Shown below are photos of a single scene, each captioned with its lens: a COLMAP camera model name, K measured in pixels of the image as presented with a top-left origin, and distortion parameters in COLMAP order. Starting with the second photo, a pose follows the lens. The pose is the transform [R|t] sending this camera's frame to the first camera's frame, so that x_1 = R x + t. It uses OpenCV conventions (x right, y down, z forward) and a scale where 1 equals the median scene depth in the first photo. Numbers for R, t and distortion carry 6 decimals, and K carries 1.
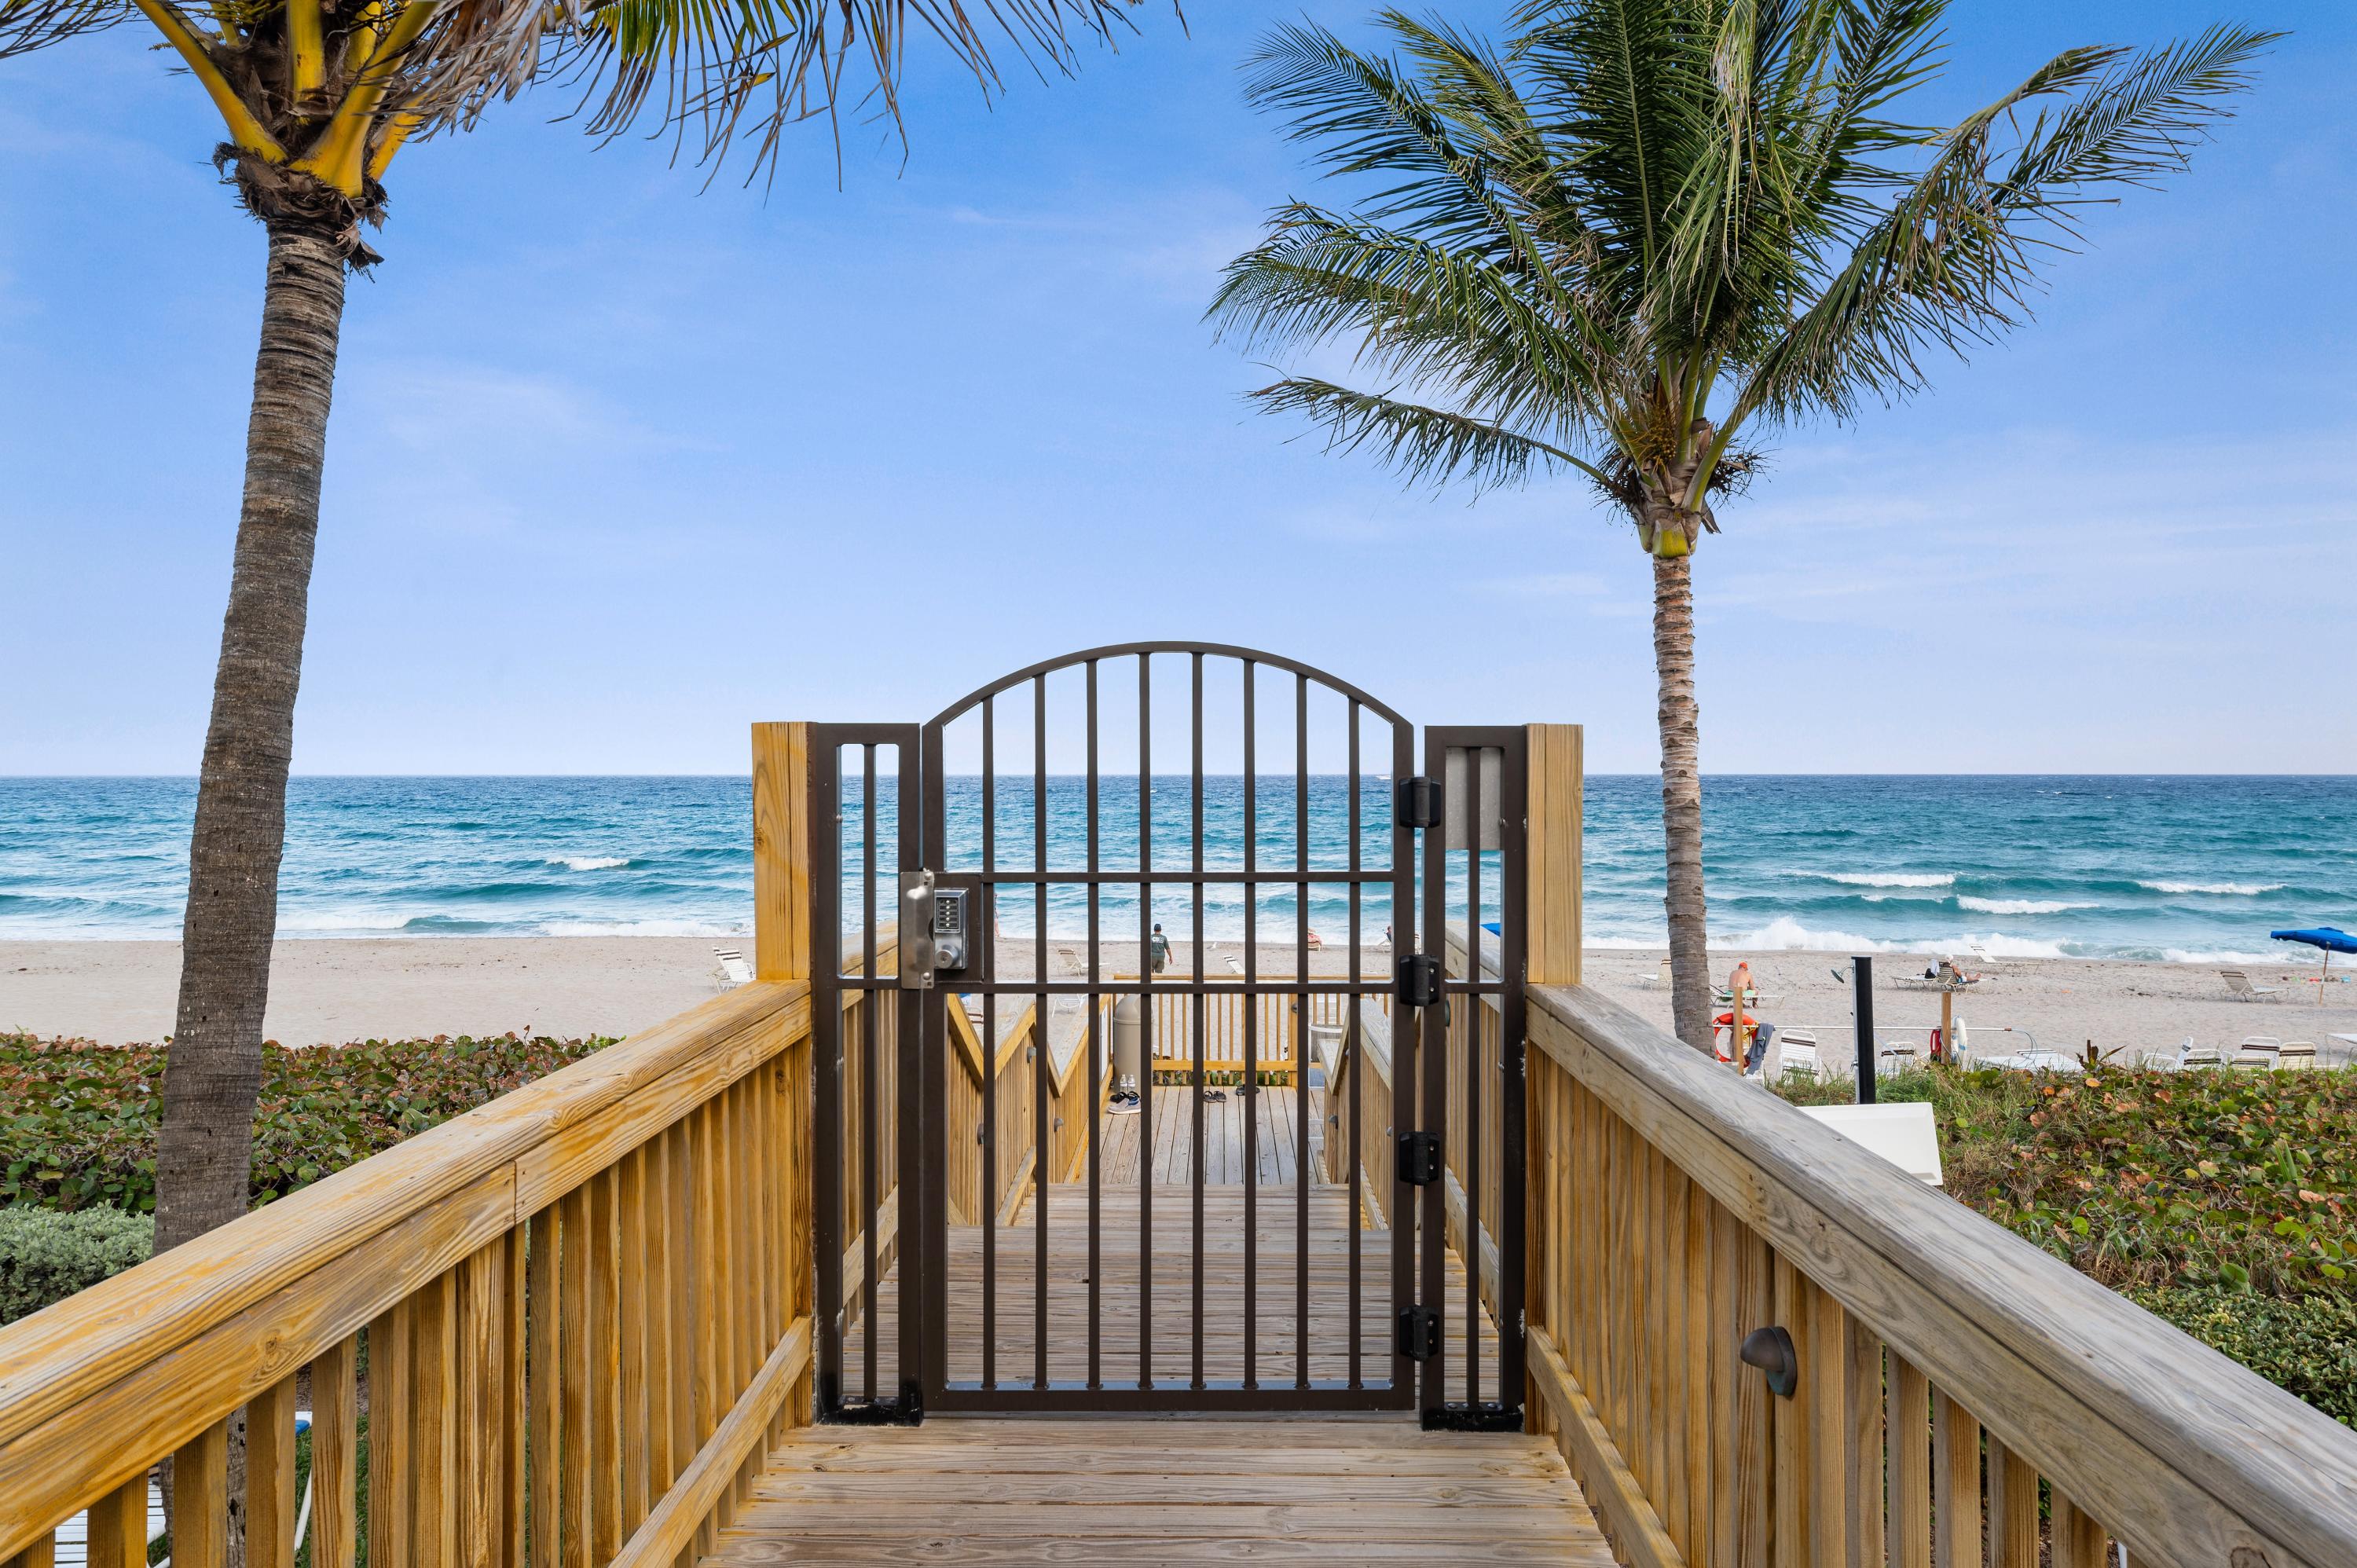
lens RADIAL K [[1625.4, 0, 1178.5], [0, 1625.4, 784.0], [0, 0, 1]] dist [-0.001372, -0.000936]
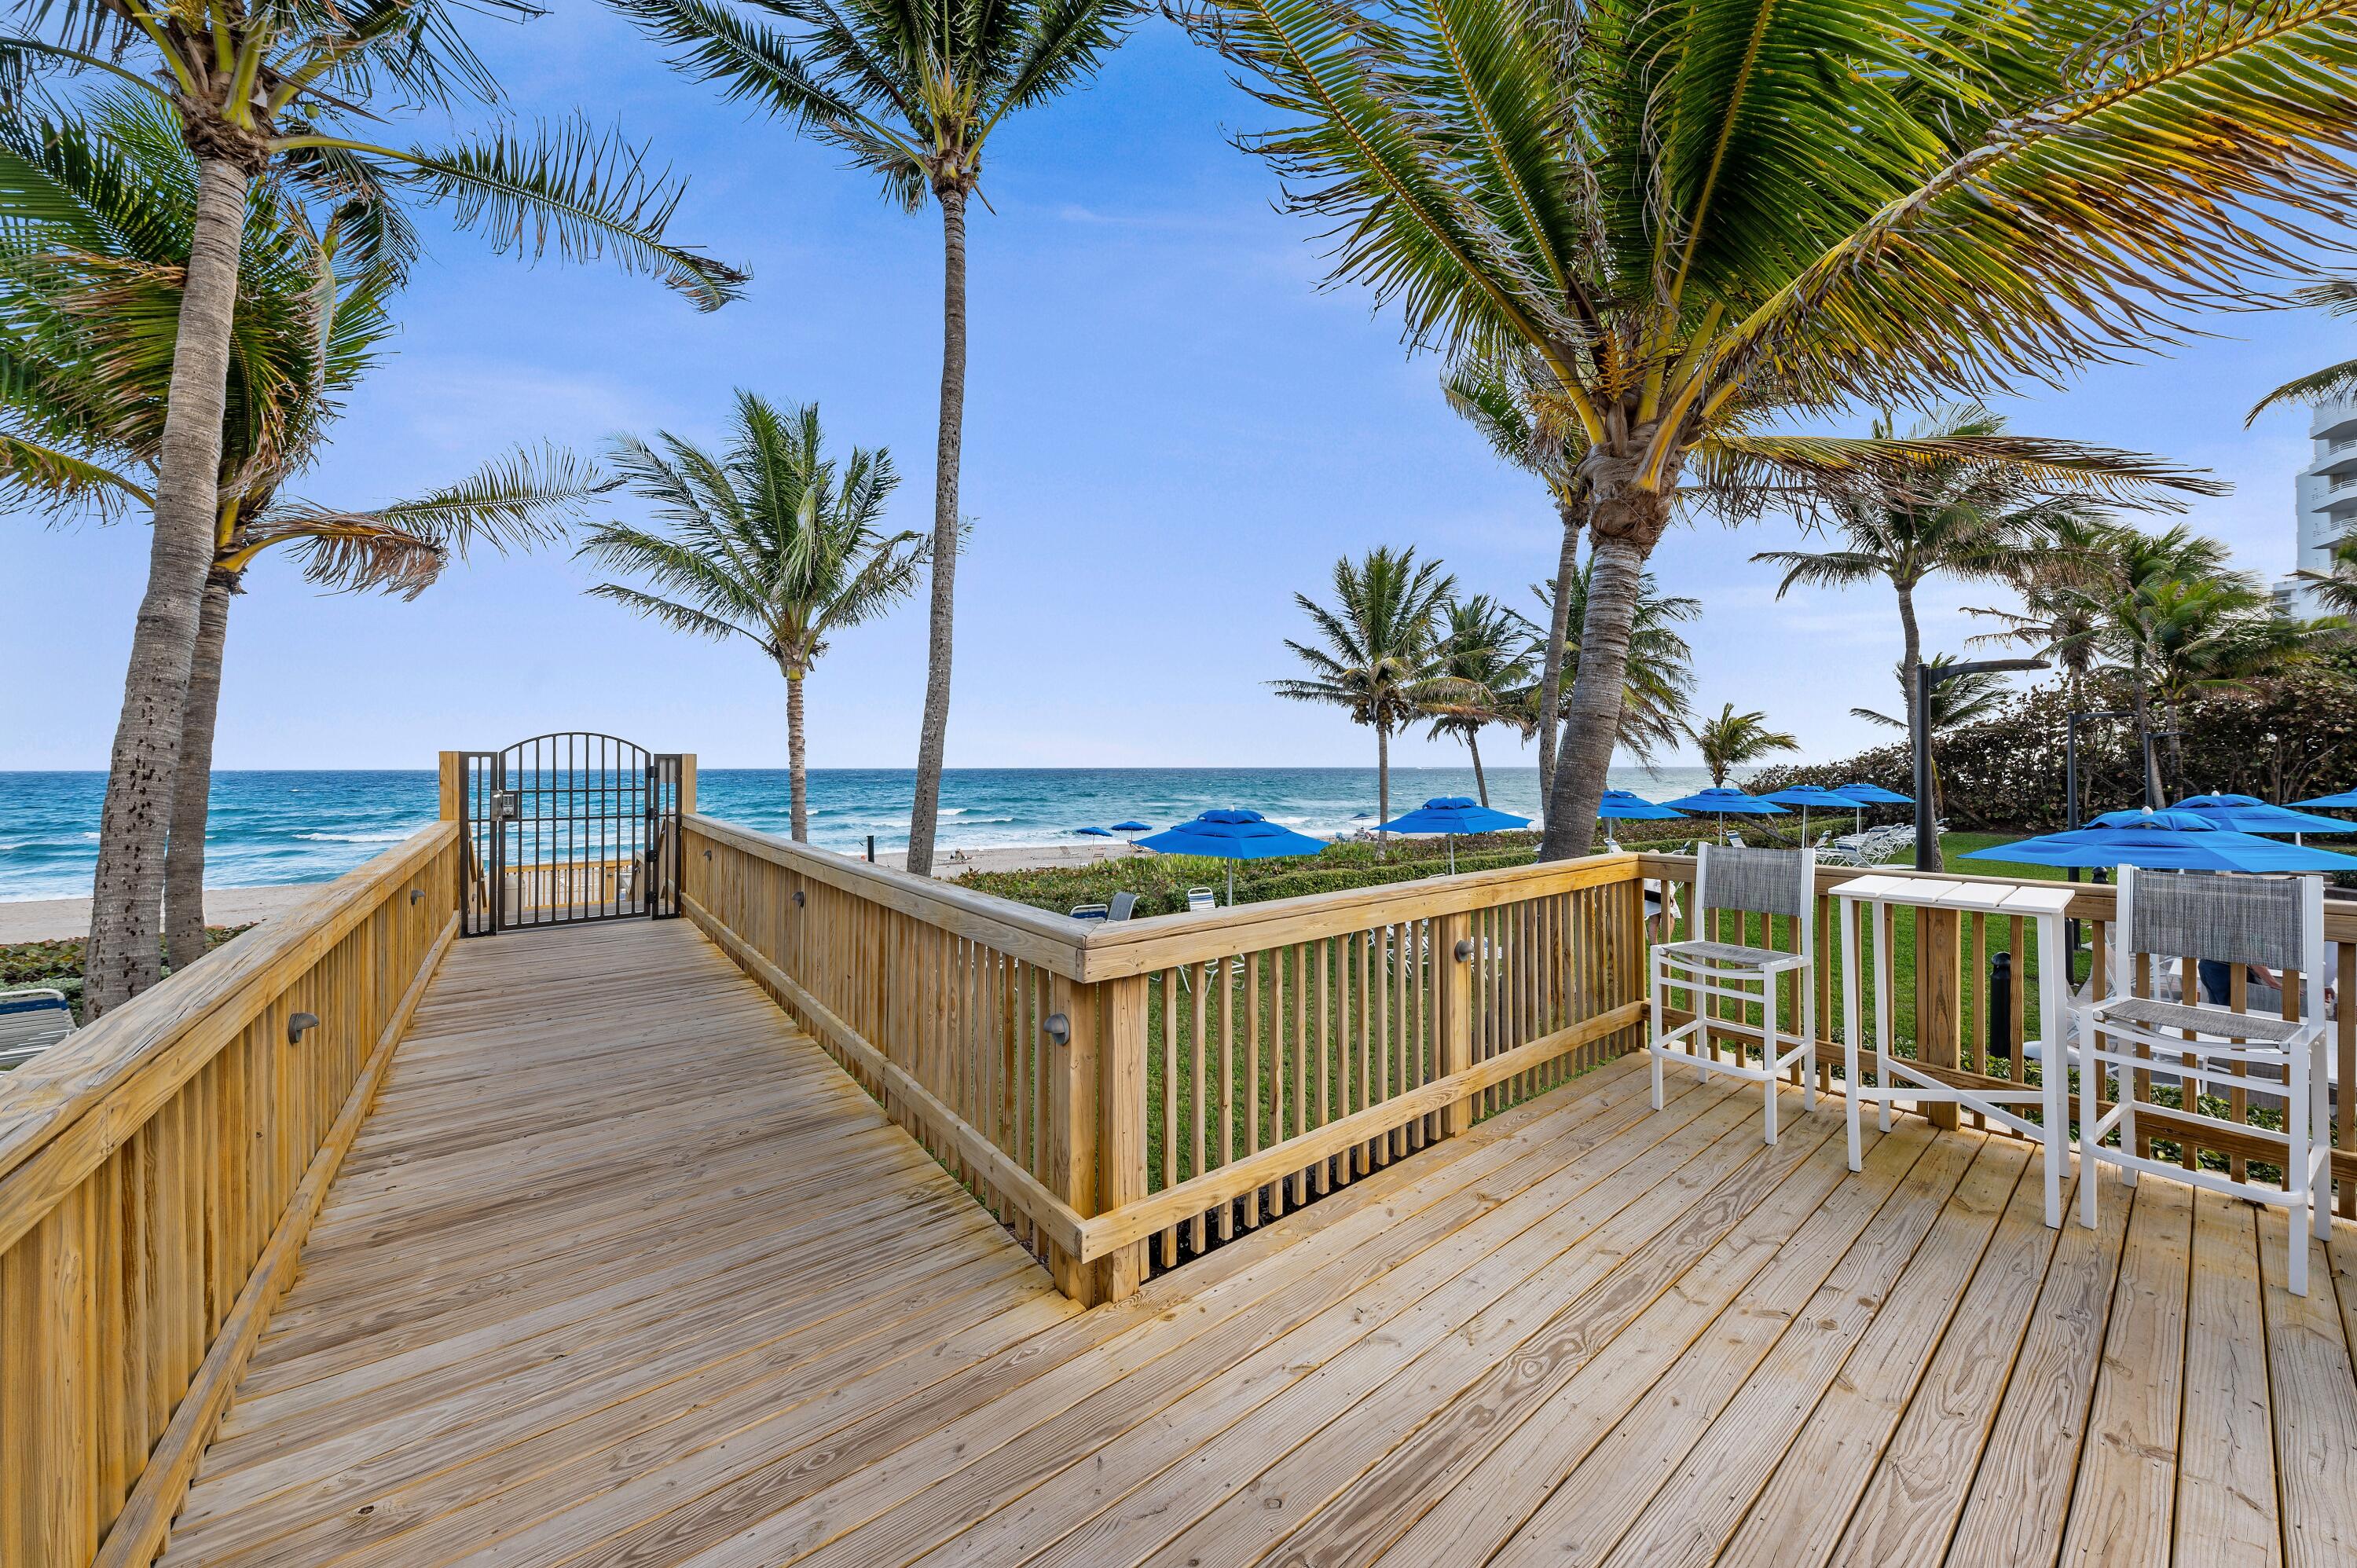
lens RADIAL K [[819.1, 0, 1186.3], [0, 819.1, 760.9], [0, 0, 1]] dist [-0.000232, -0.000085]
pose [[0.772318, 0.005172, 0.635215, -0.031121], [0.004157, 0.999904, -0.013194, 0.003942], [-0.635223, 0.012831, 0.772222, -0.360108]]
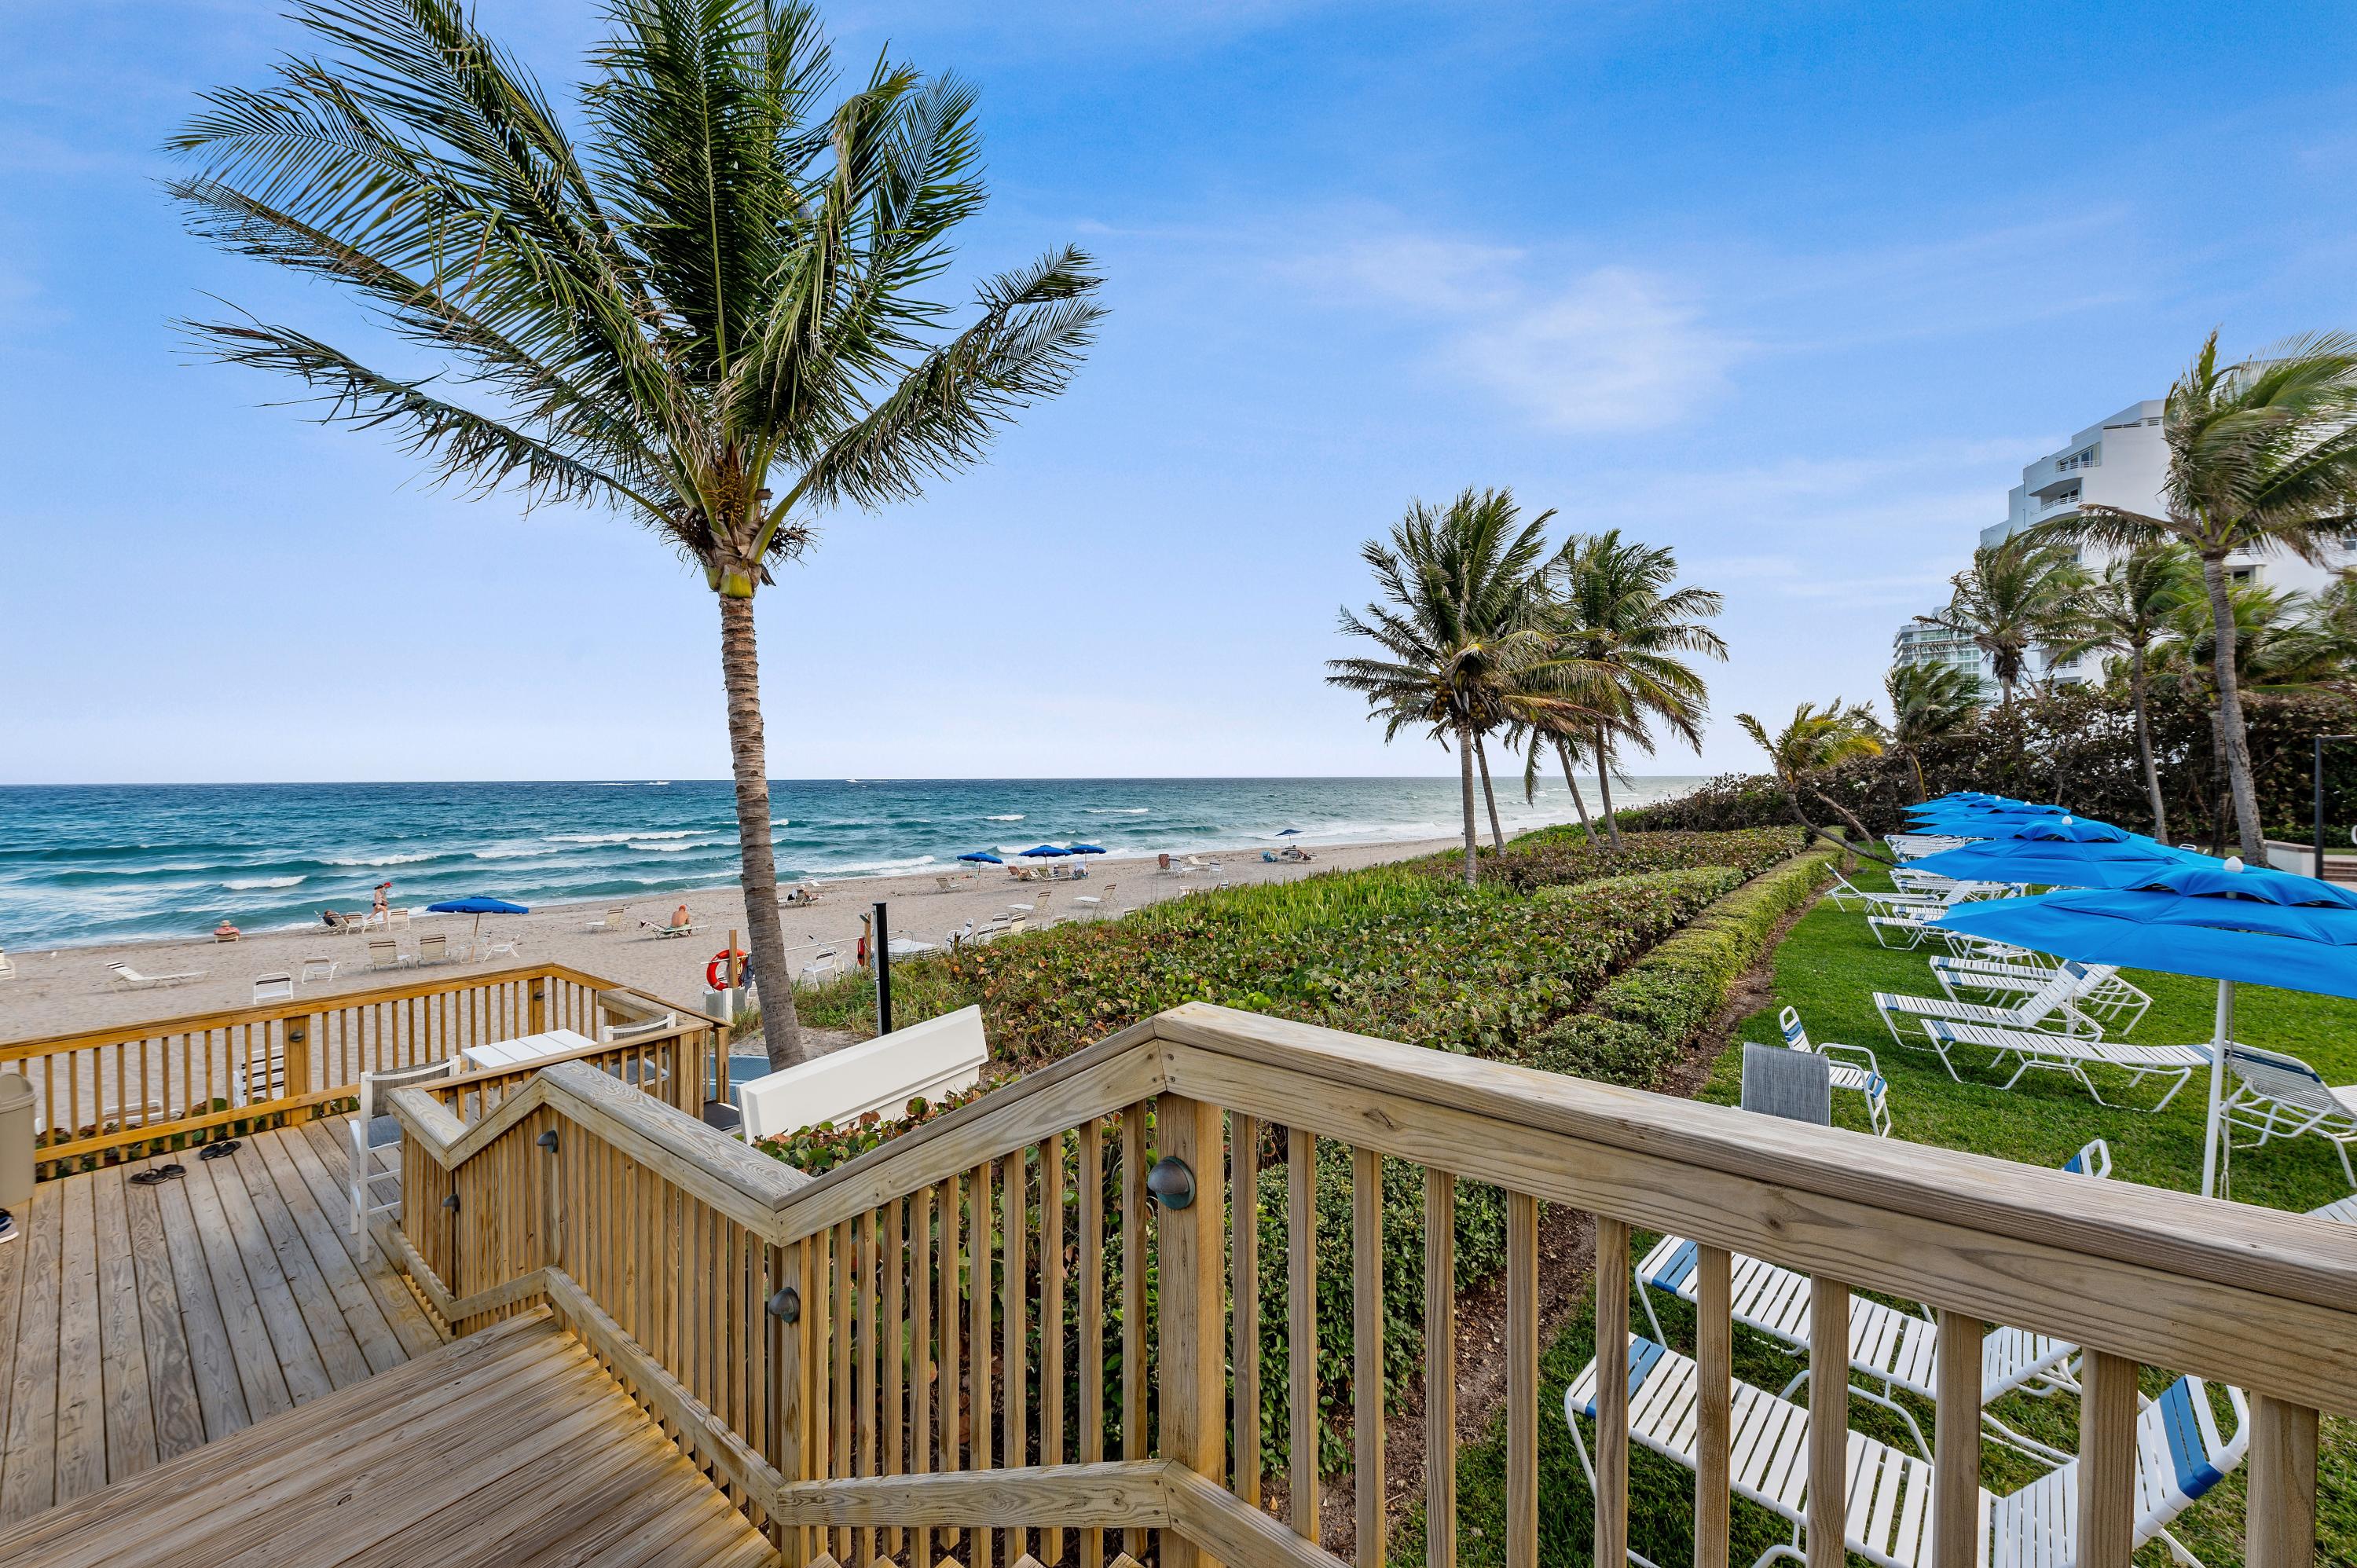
lens RADIAL K [[886.0, 0, 1178.5], [0, 886.0, 784.0], [0, 0, 1]] dist [0.063771, -0.022662]
pose [[0.622039, -0.001012, 0.782986, -0.023697], [-0.002179, 0.999993, 0.003024, -0.001185], [-0.782984, -0.003587, 0.622032, 0.320543]]
